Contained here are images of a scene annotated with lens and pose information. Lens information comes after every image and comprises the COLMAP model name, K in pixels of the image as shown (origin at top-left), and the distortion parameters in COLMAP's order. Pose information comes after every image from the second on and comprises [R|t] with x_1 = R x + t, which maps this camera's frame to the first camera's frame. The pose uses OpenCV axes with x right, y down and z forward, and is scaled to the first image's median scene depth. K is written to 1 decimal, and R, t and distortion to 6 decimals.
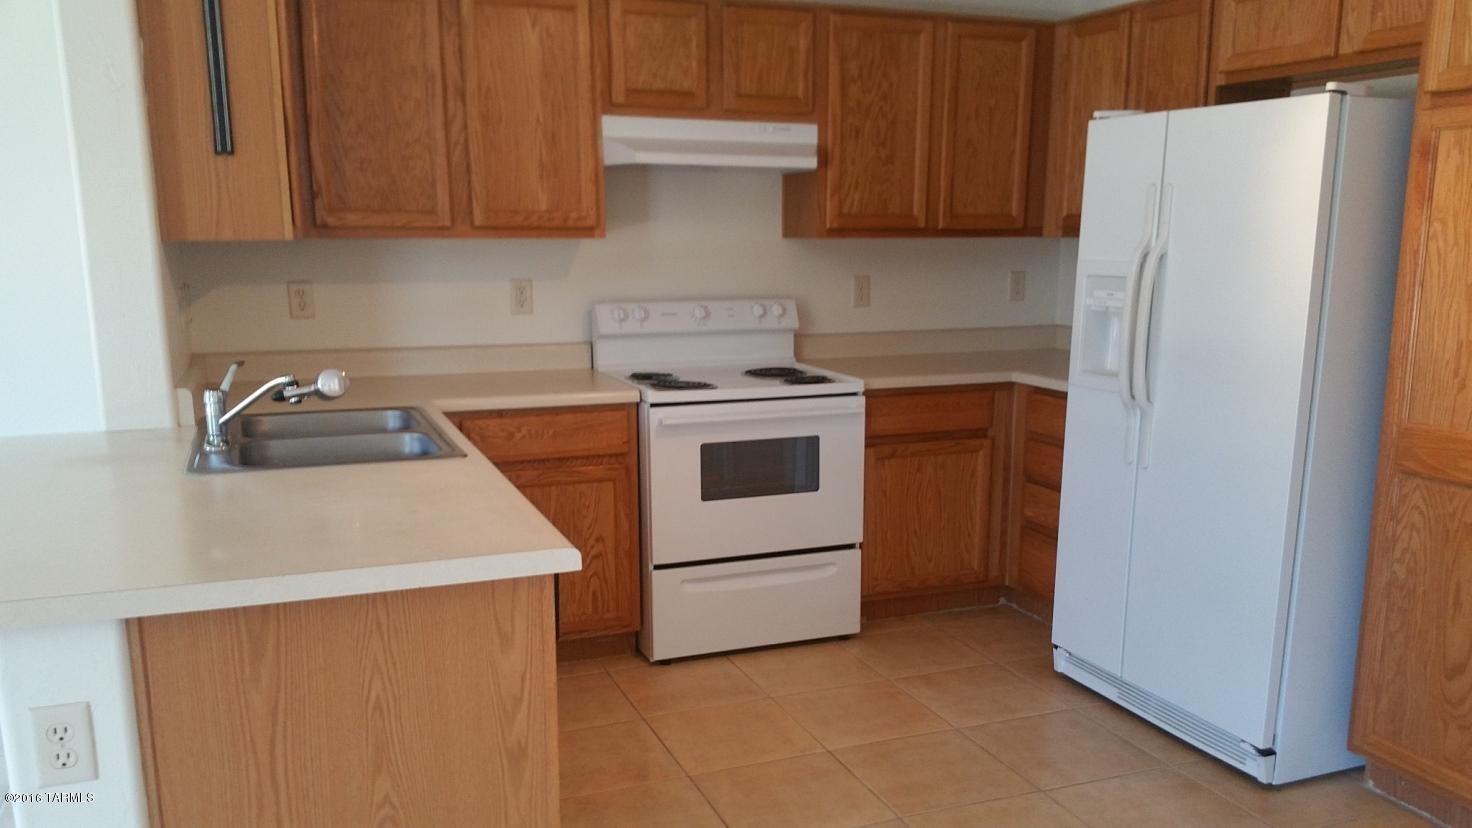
lens RADIAL K [[1215.7, 0, 723.8], [0, 1215.7, 481.1], [0, 0, 1]] dist [0.065704, -0.135806]
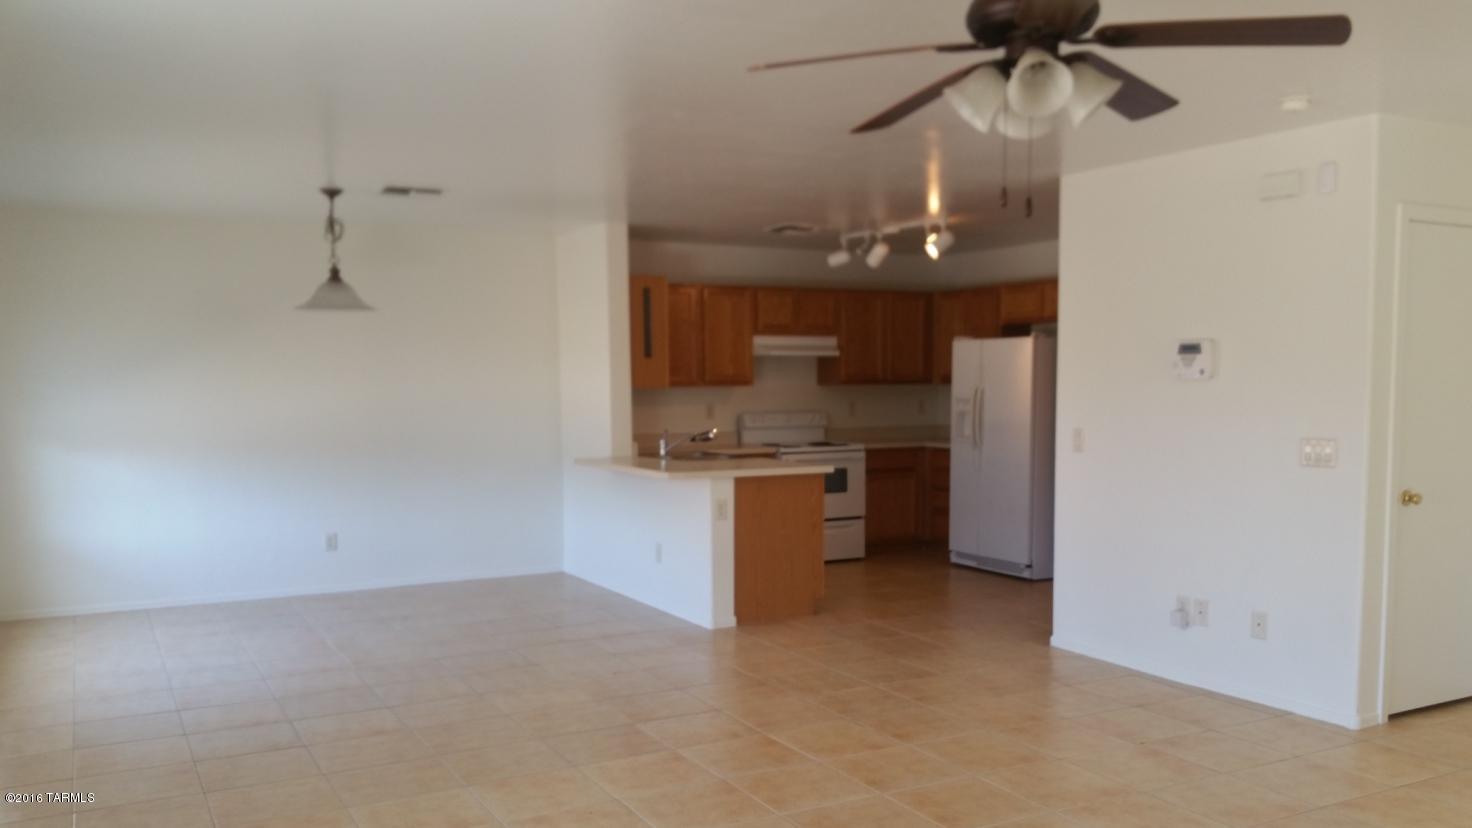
lens RADIAL K [[1215.7, 0, 705.8], [0, 1215.7, 437.1], [0, 0, 1]] dist [0.065704, -0.135806]
pose [[0.995101, -0.011716, 0.098171, -0.451197], [0.026579, 0.988101, -0.151492, 0.269388], [-0.095228, 0.153359, 0.983571, -1.377094]]
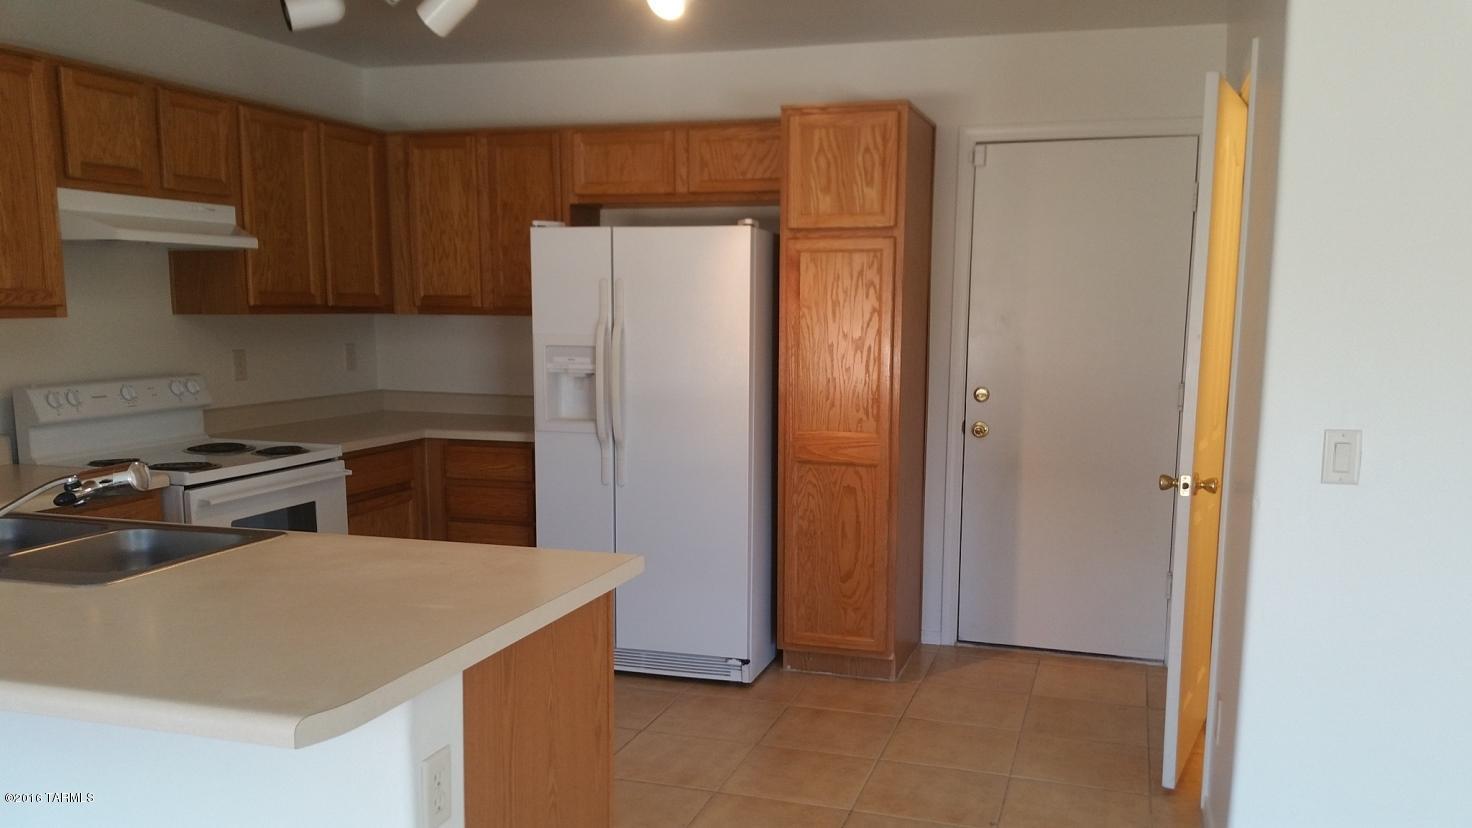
lens RADIAL K [[1215.7, 0, 793.3], [0, 1215.7, 471.1], [0, 0, 1]] dist [0.065704, -0.135806]
pose [[0.605281, -0.106116, 0.788907, -0.542540], [0.153856, 0.987982, 0.014849, -0.015756], [-0.781002, 0.112390, 0.614333, 0.020866]]
